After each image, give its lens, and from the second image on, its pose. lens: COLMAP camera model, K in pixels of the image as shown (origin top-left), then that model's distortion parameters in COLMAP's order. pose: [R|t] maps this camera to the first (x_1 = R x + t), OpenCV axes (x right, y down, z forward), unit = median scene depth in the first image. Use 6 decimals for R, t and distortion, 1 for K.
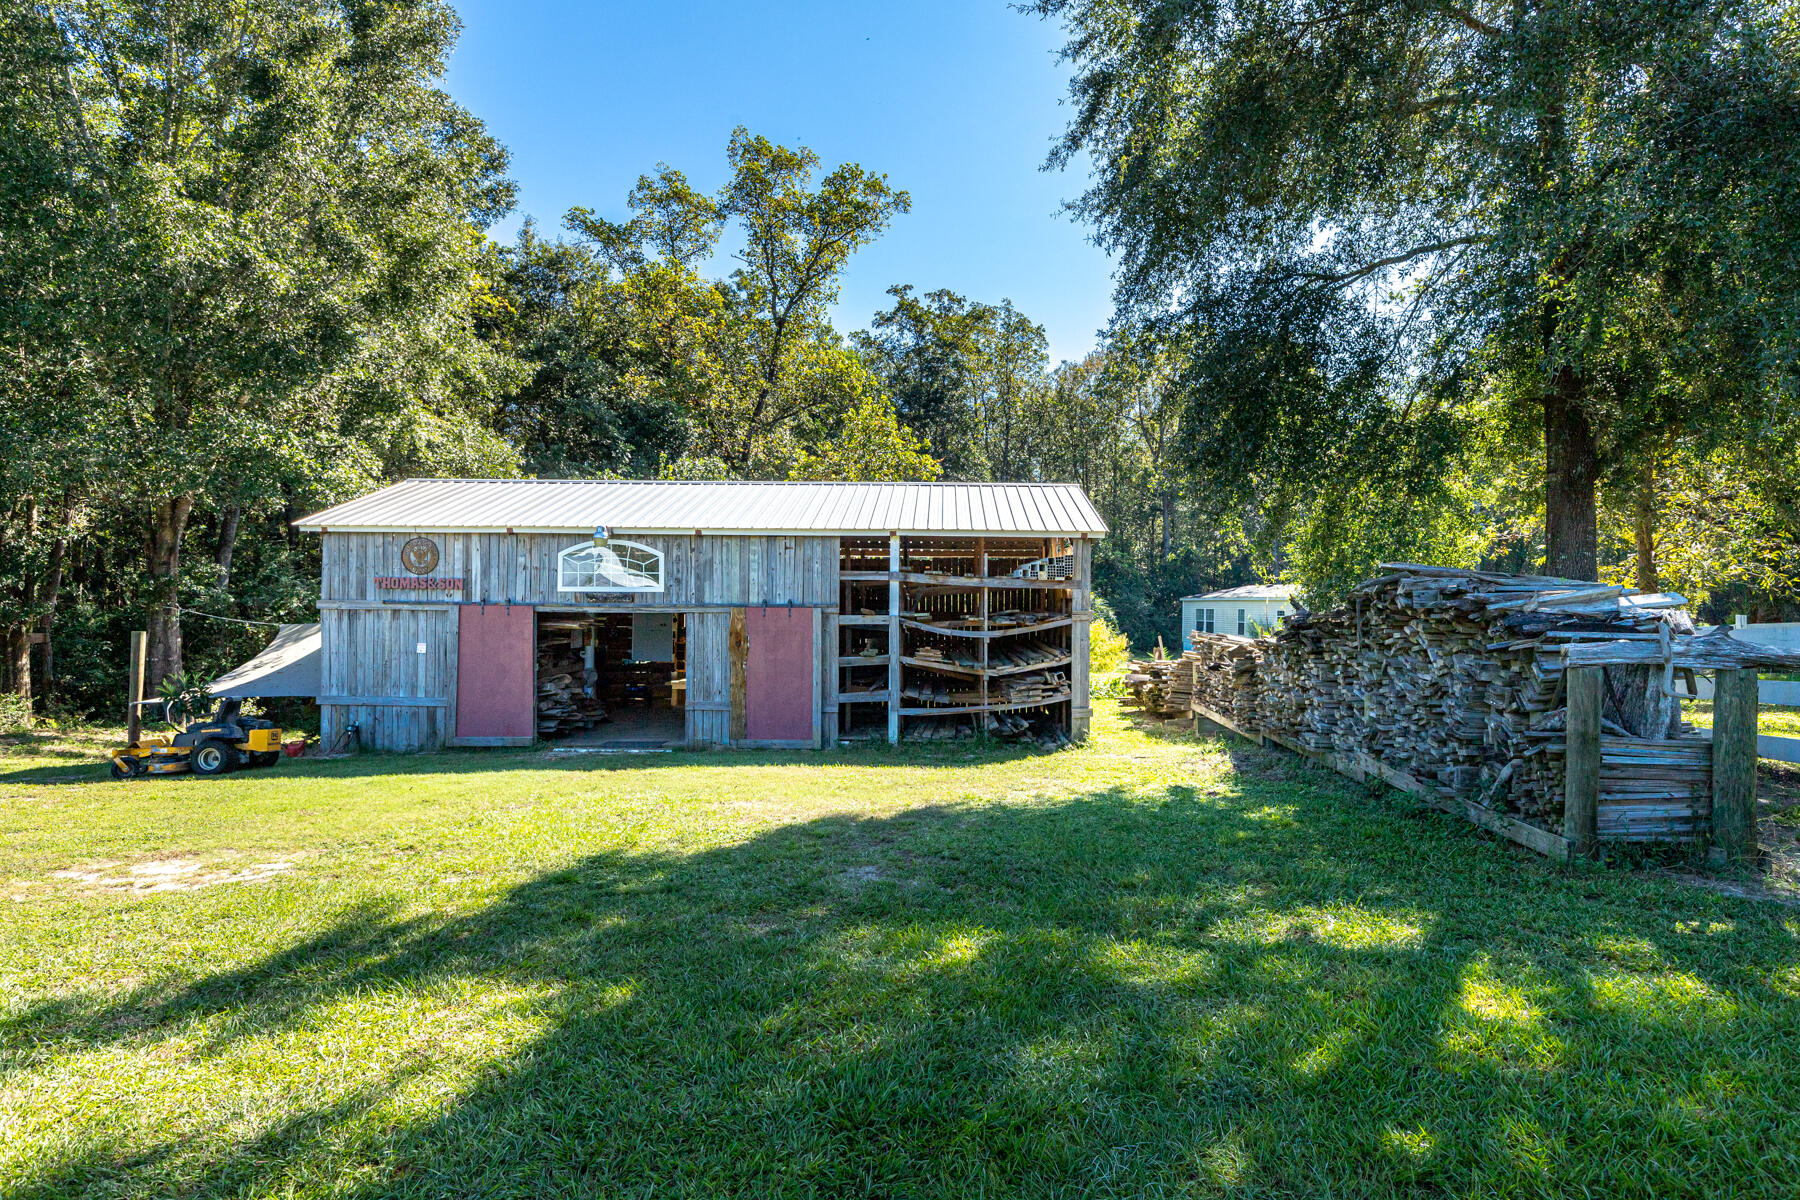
lens RADIAL K [[1019.6, 0, 850.1], [0, 1019.6, 606.3], [0, 0, 1]] dist [-0.001810, -0.000406]
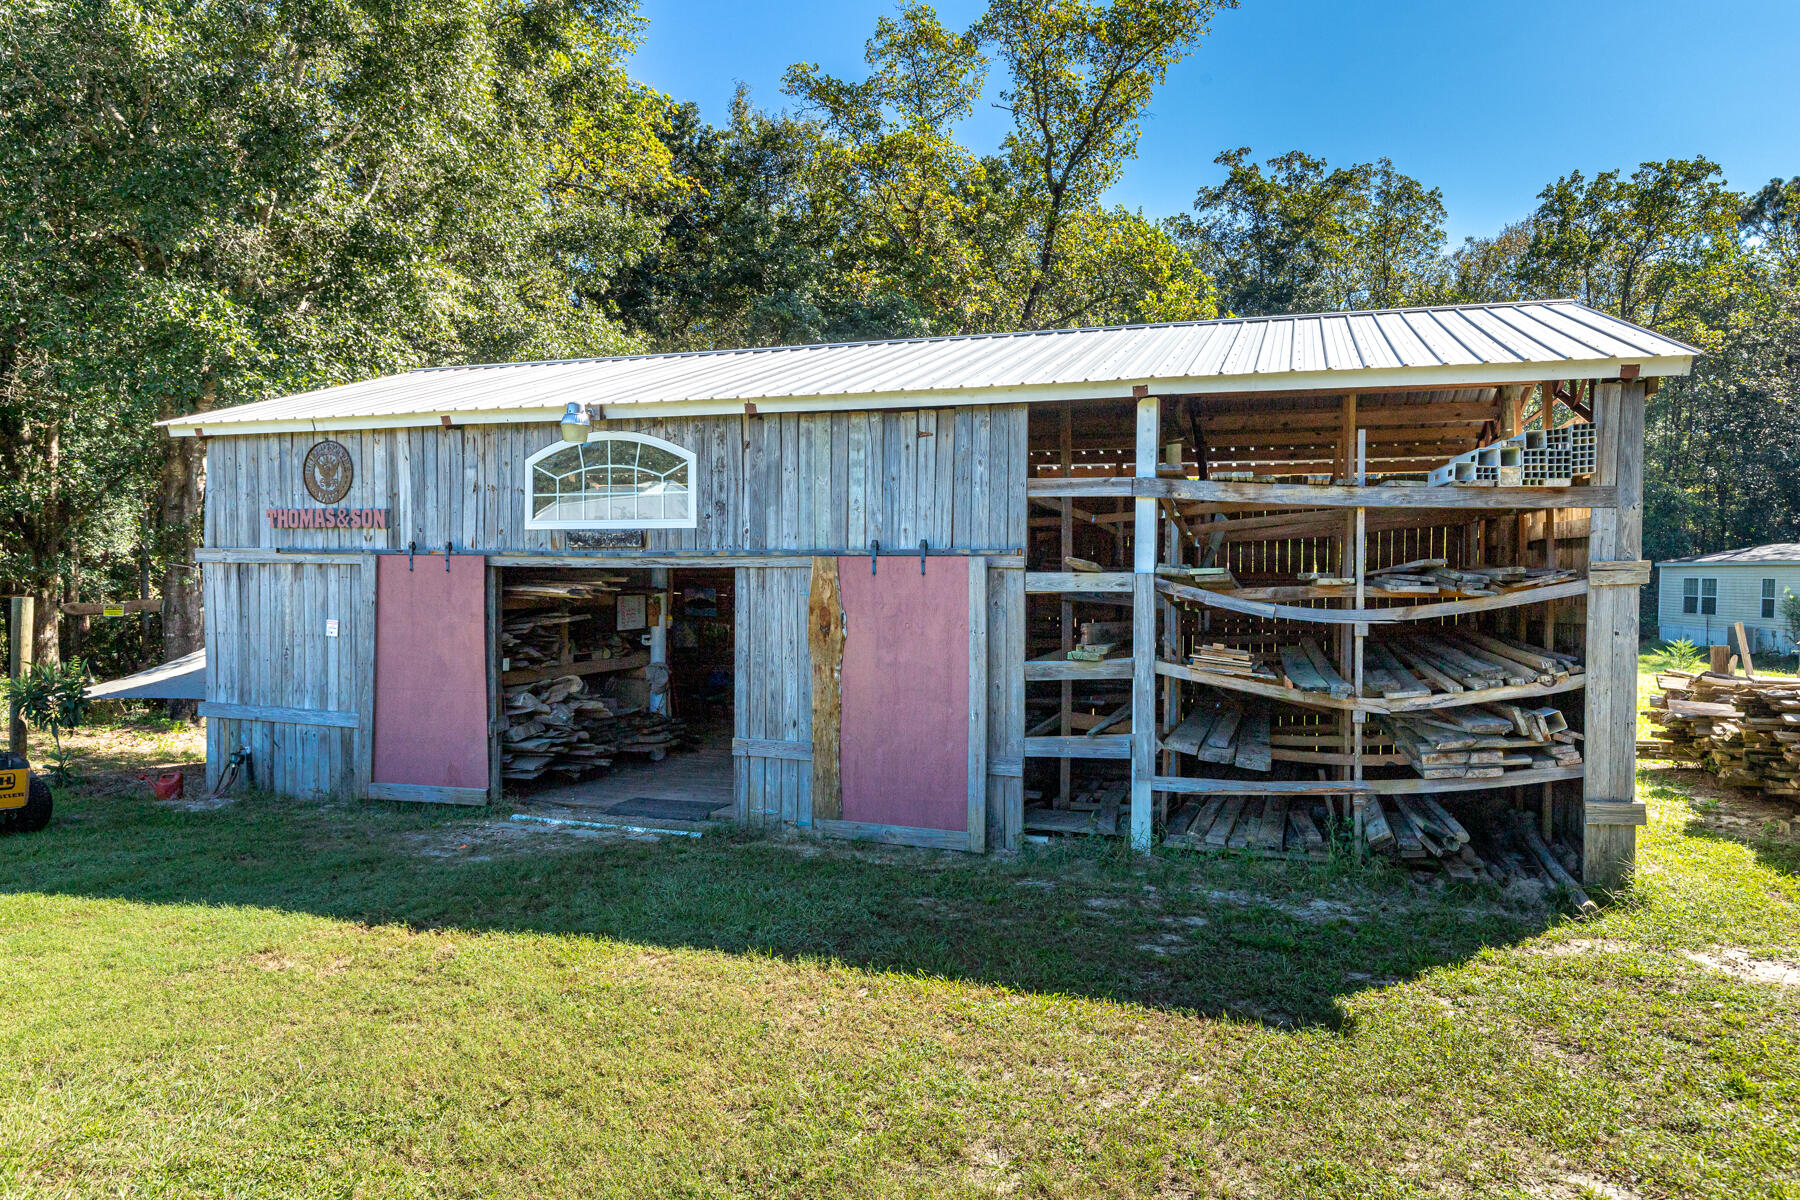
lens RADIAL K [[1075.0, 0, 900.0], [0, 1075.0, 600.0], [0, 0, 1]] dist [0.004021, 0.000684]
pose [[0.965919, 0.007868, -0.258726, 0.059835], [-0.002865, 0.999802, 0.019707, 0.011508], [0.258830, -0.018294, 0.965750, 0.484886]]
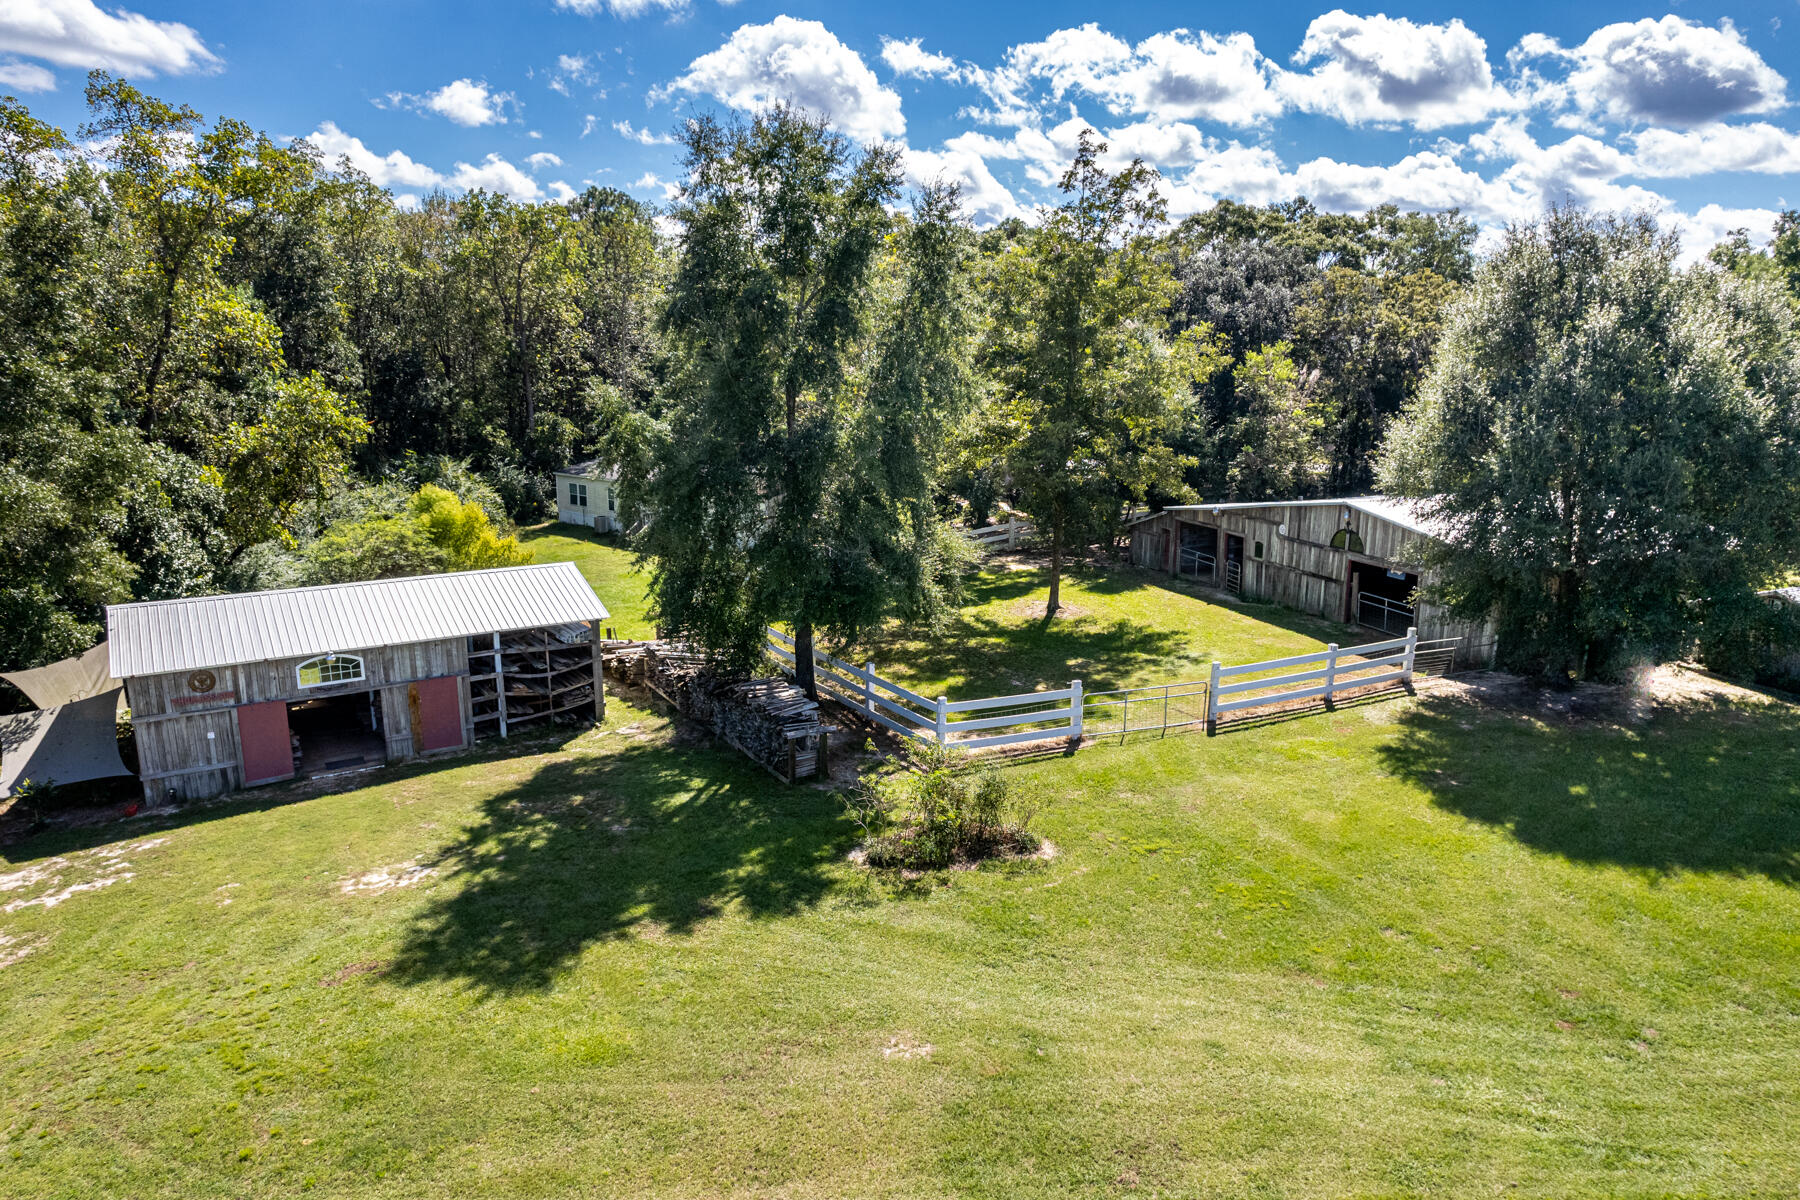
lens RADIAL K [[1473.6, 0, 908.3], [0, 1473.6, 638.6], [0, 0, 1]] dist [-0.049408, 0.005876]
pose [[0.813398, -0.162828, 0.558454, -0.787507], [0.012639, 0.964745, 0.262881, -0.701368], [-0.581571, -0.206769, 0.786780, -1.423841]]
